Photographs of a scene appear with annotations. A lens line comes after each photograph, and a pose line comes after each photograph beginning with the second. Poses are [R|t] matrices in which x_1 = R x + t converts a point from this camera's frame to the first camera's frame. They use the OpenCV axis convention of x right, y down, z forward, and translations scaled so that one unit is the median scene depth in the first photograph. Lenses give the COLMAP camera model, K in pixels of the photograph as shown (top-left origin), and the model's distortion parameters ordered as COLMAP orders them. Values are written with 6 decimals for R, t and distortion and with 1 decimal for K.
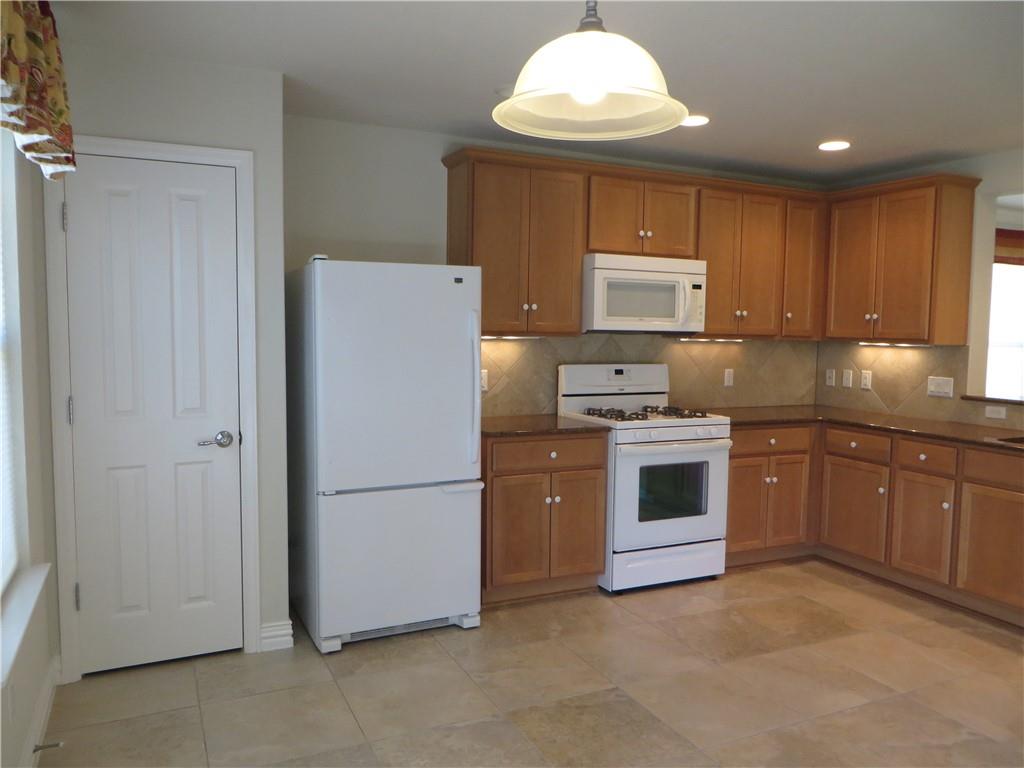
lens RADIAL K [[776.9, 0, 515.6], [0, 776.9, 379.1], [0, 0, 1]] dist [-0.011385, 0.003546]
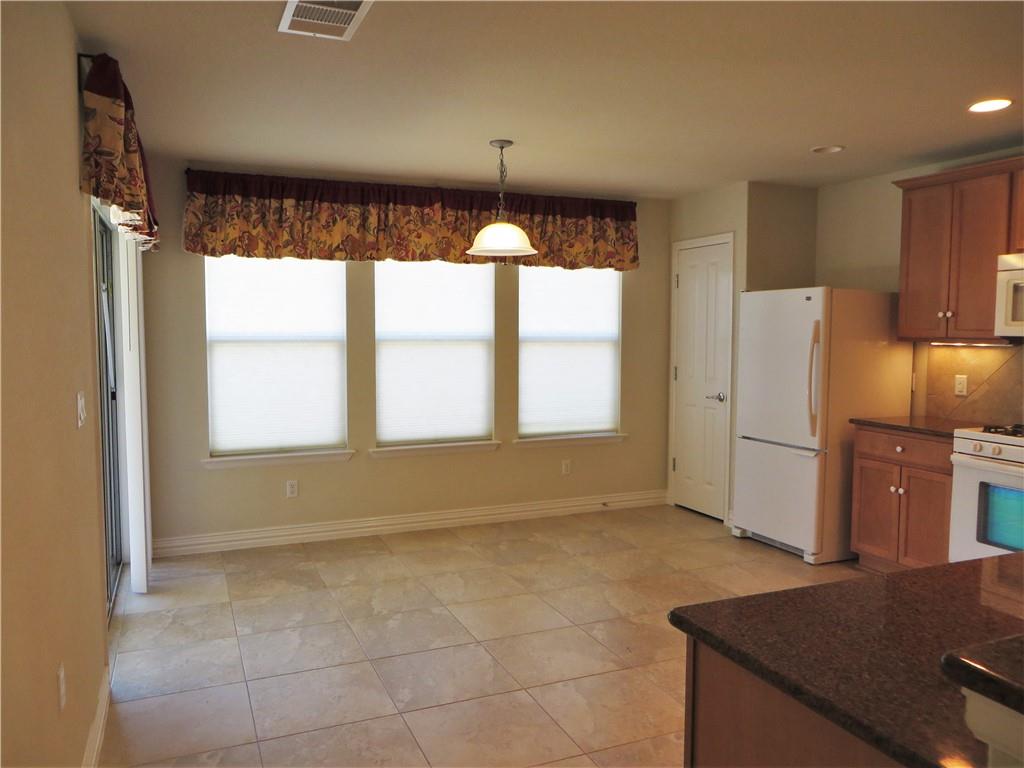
lens RADIAL K [[776.9, 0, 512.3], [0, 776.9, 382.5], [0, 0, 1]] dist [-0.011385, 0.003546]
pose [[-0.043506, 0.053040, -0.997644, 1.173805], [-0.079696, 0.995223, 0.056387, -0.014565], [0.995869, 0.081962, -0.039071, 0.496306]]
